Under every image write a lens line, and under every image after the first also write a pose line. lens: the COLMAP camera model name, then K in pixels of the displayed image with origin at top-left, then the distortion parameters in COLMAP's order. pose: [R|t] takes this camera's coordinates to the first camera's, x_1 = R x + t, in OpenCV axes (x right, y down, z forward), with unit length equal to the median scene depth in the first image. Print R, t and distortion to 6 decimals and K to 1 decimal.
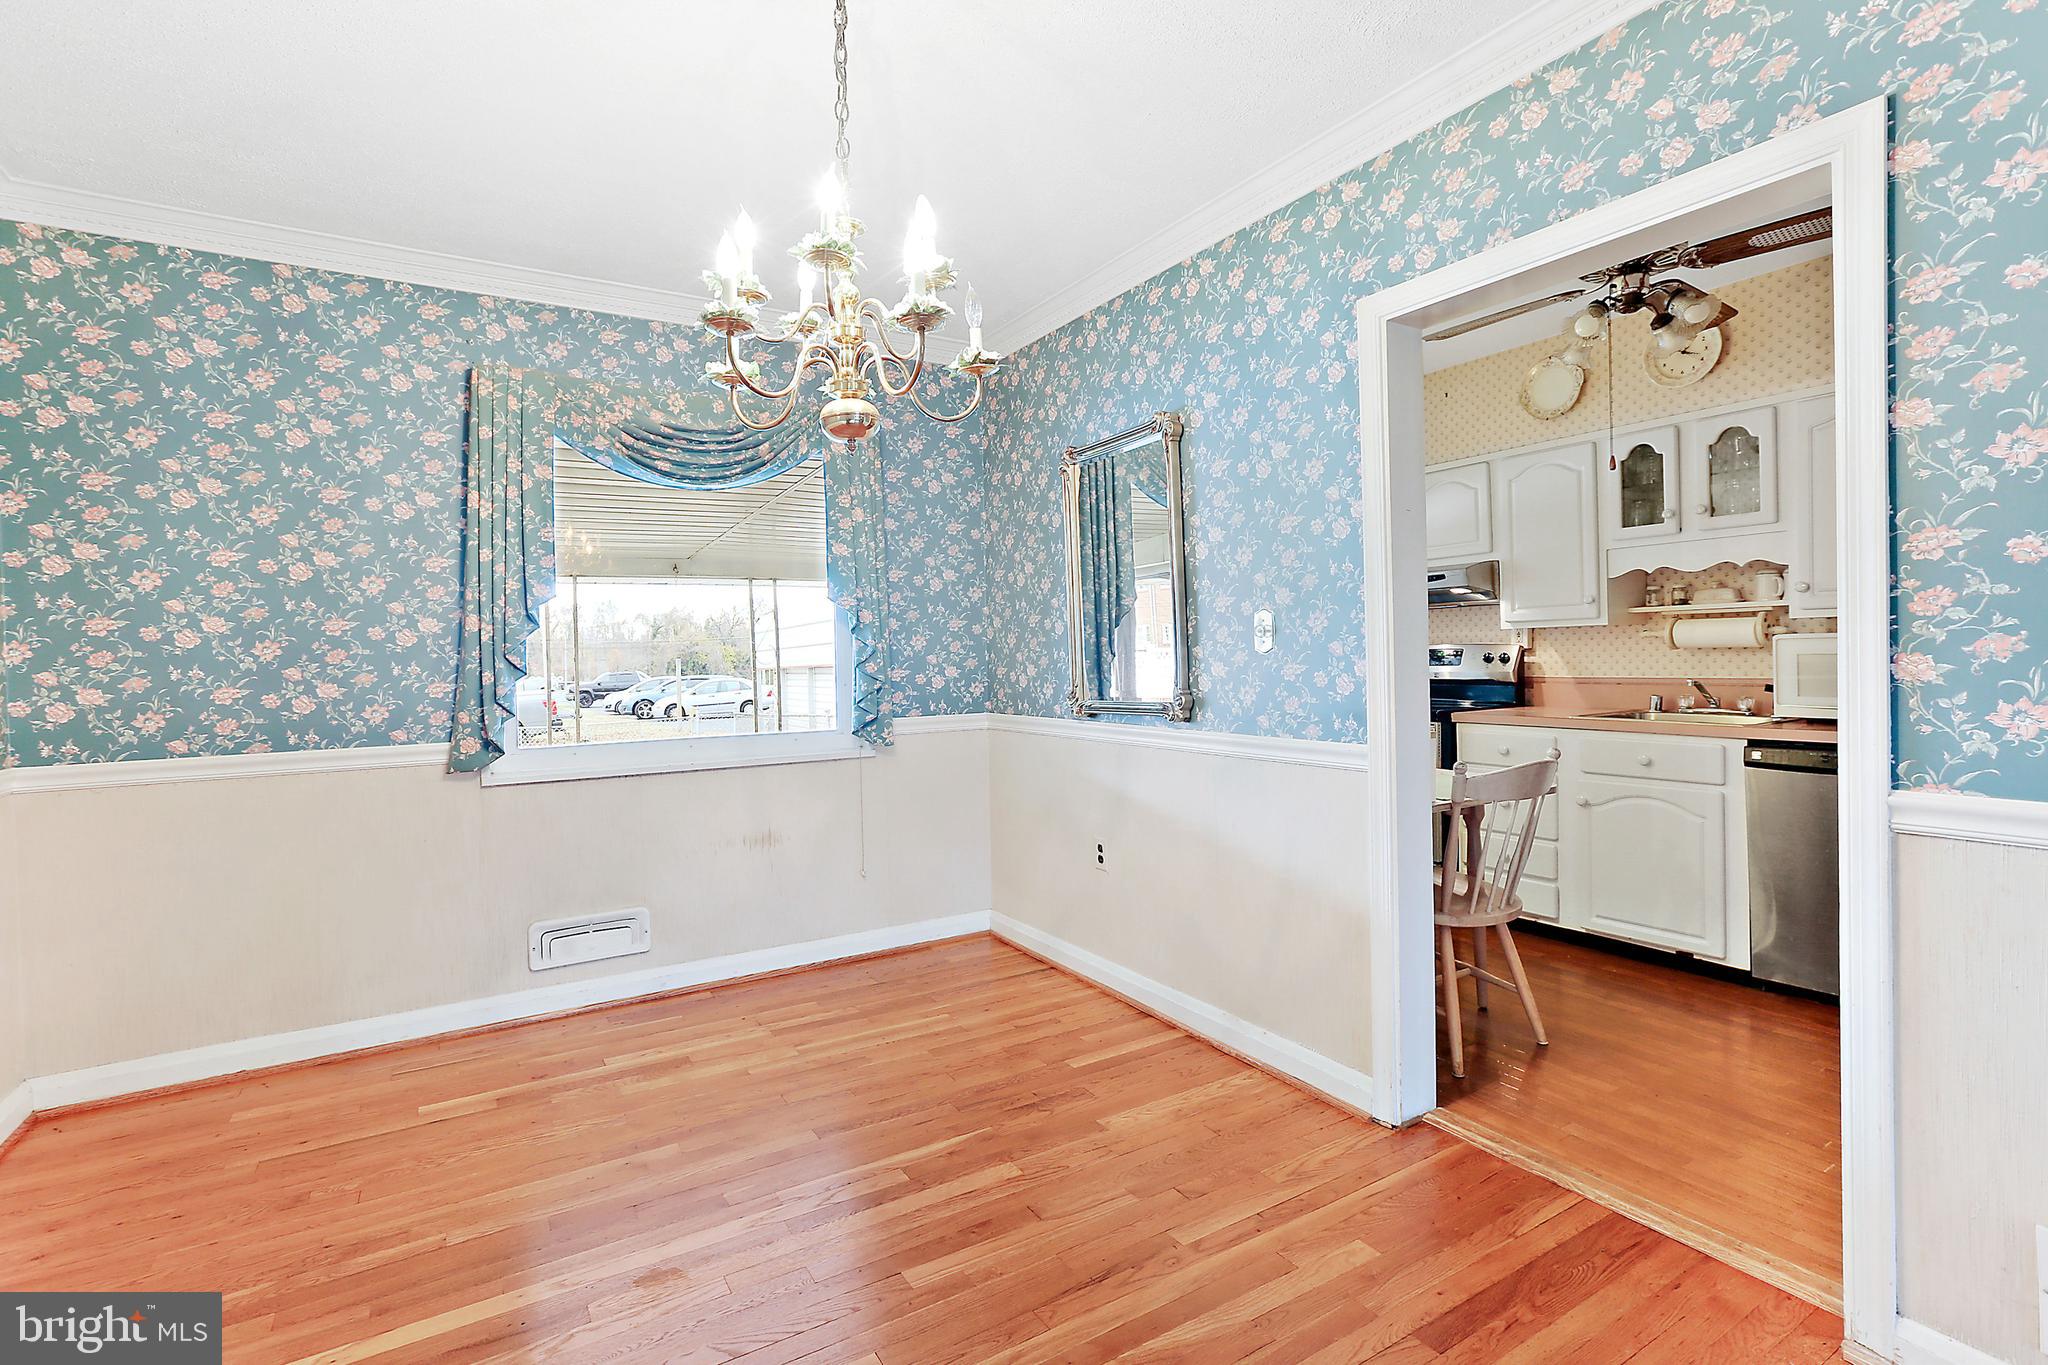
lens RADIAL K [[939.4, 0, 1028.4], [0, 939.4, 665.5], [0, 0, 1]] dist [-0.032976, 0.021411]
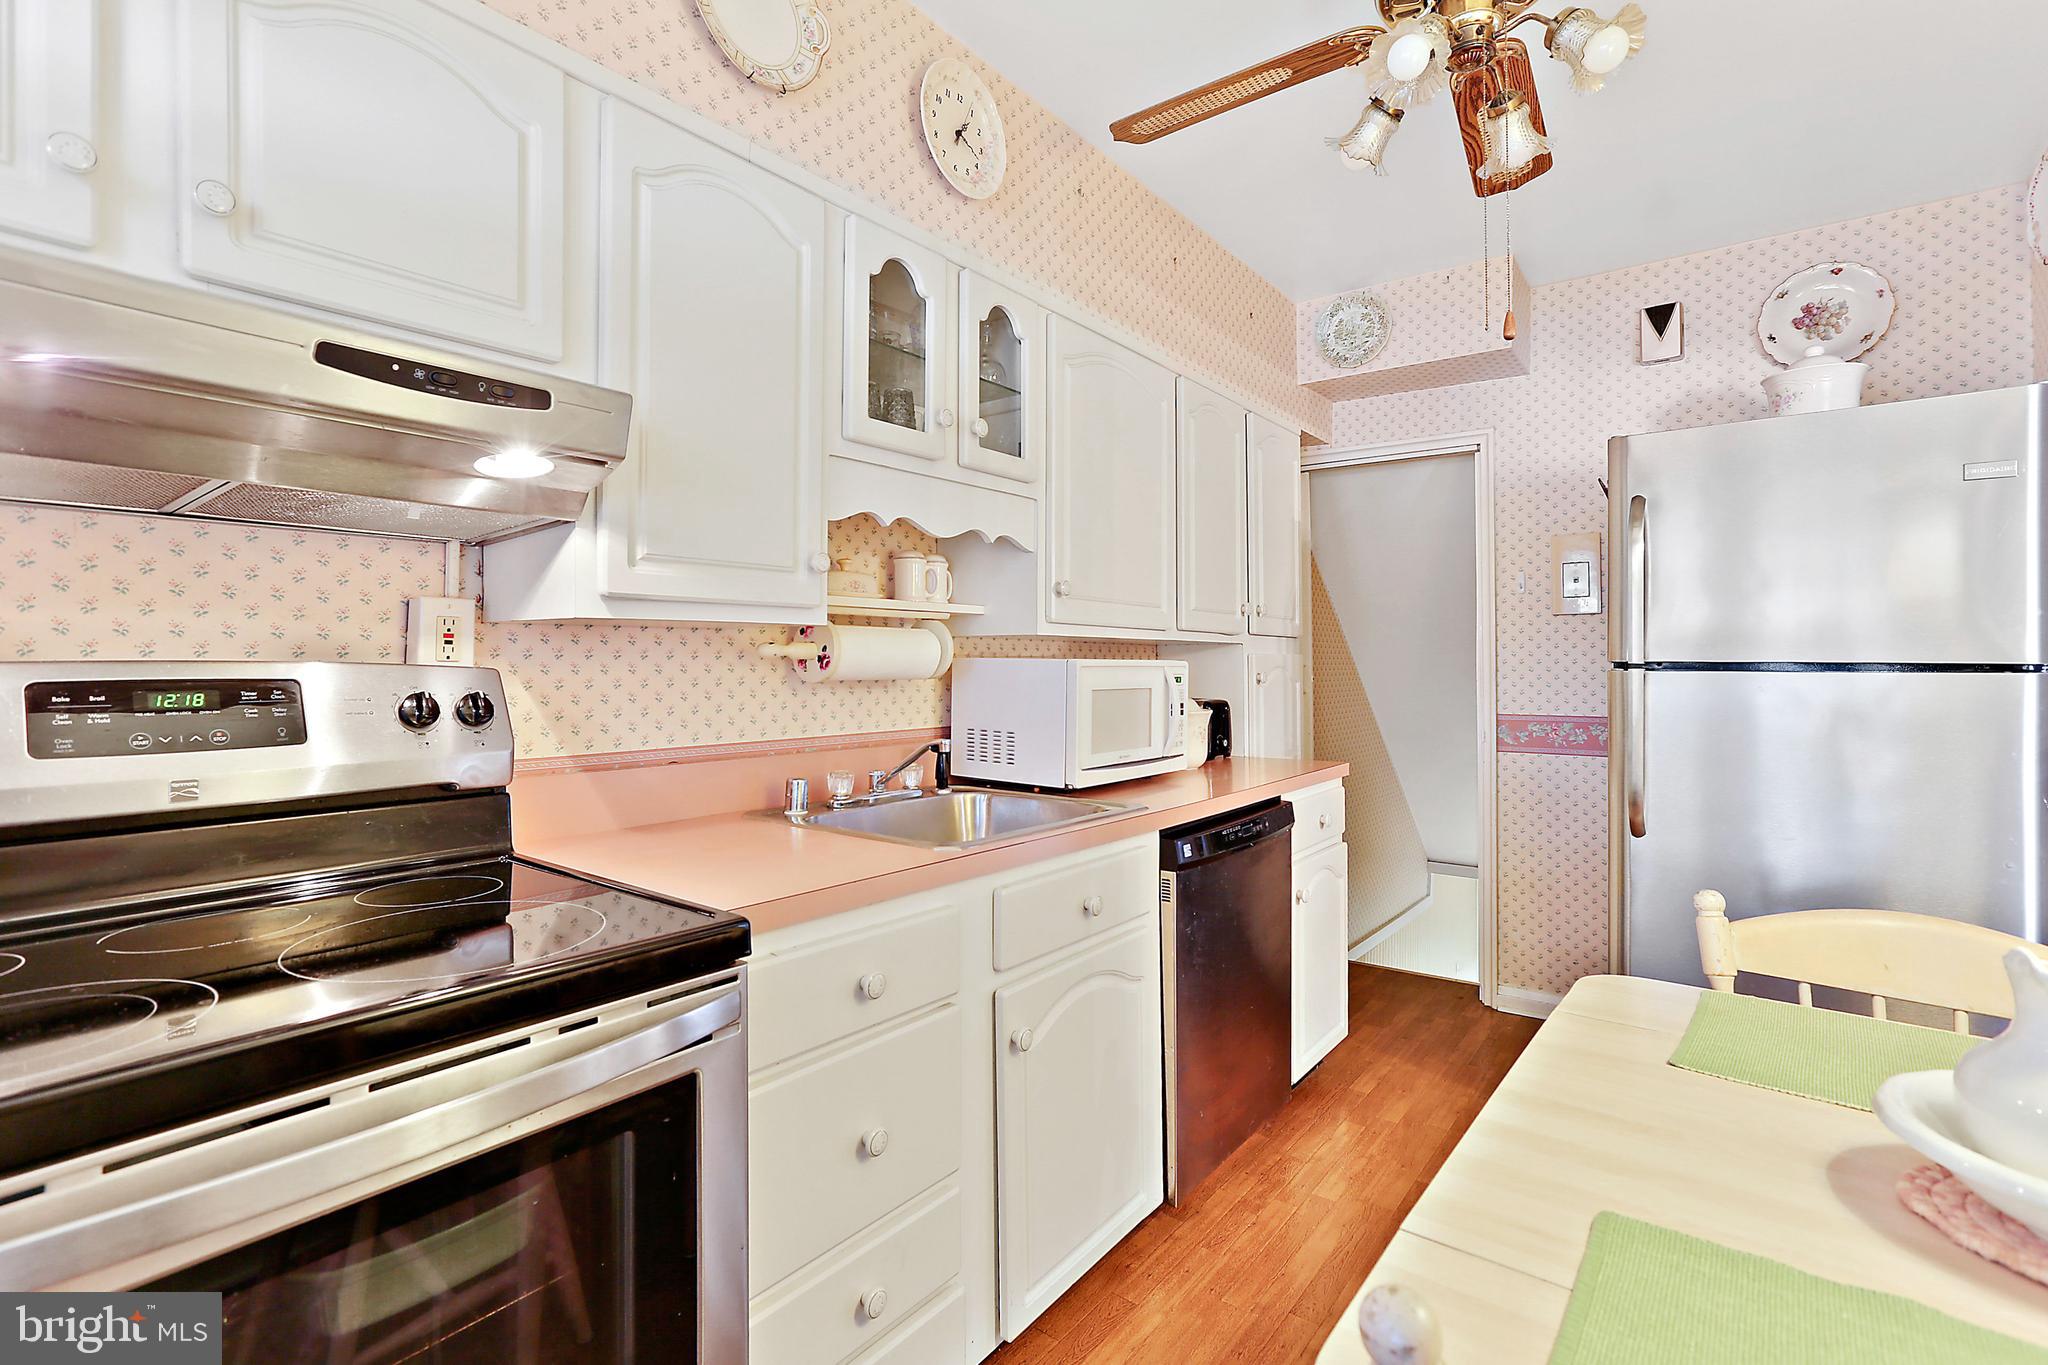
lens RADIAL K [[971.6, 0, 1024.0], [0, 971.6, 682.5], [0, 0, 1]] dist [-0.046574, 0.034757]
pose [[-0.369565, 0.001732, 0.929203, 0.185702], [0.014218, 0.999892, 0.003791, -0.019760], [-0.929096, 0.014612, -0.369549, 1.204973]]
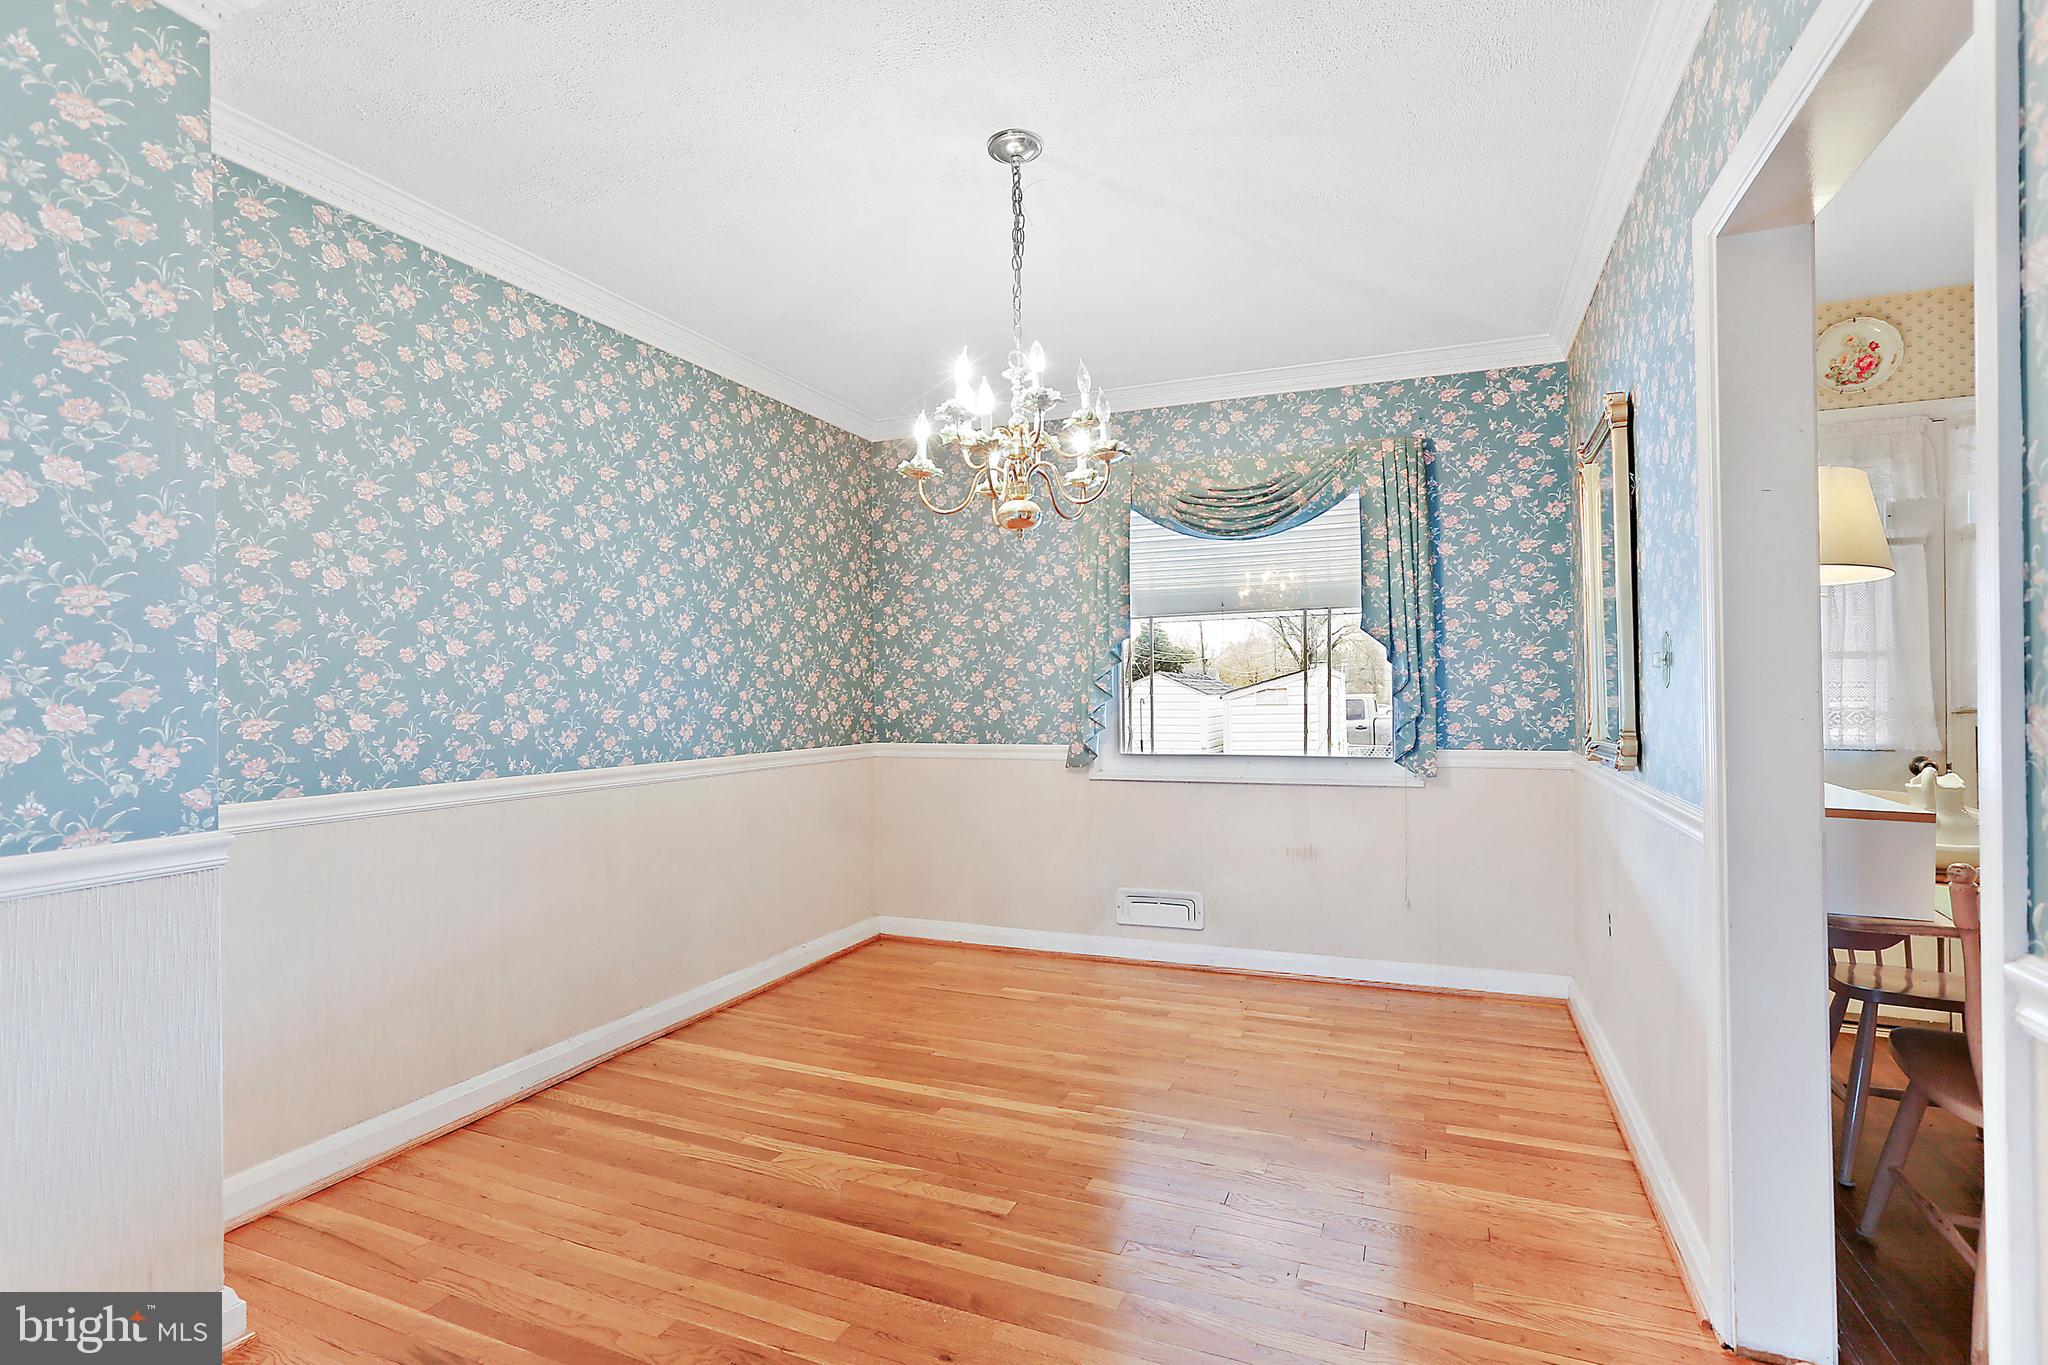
lens RADIAL K [[971.6, 0, 1024.0], [0, 971.6, 682.5], [0, 0, 1]] dist [-0.046574, 0.034757]
pose [[0.603011, 0.011864, -0.797645, 0.425830], [-0.010856, 0.999919, 0.006665, -0.016577], [0.797659, 0.004640, 0.603091, 0.063430]]
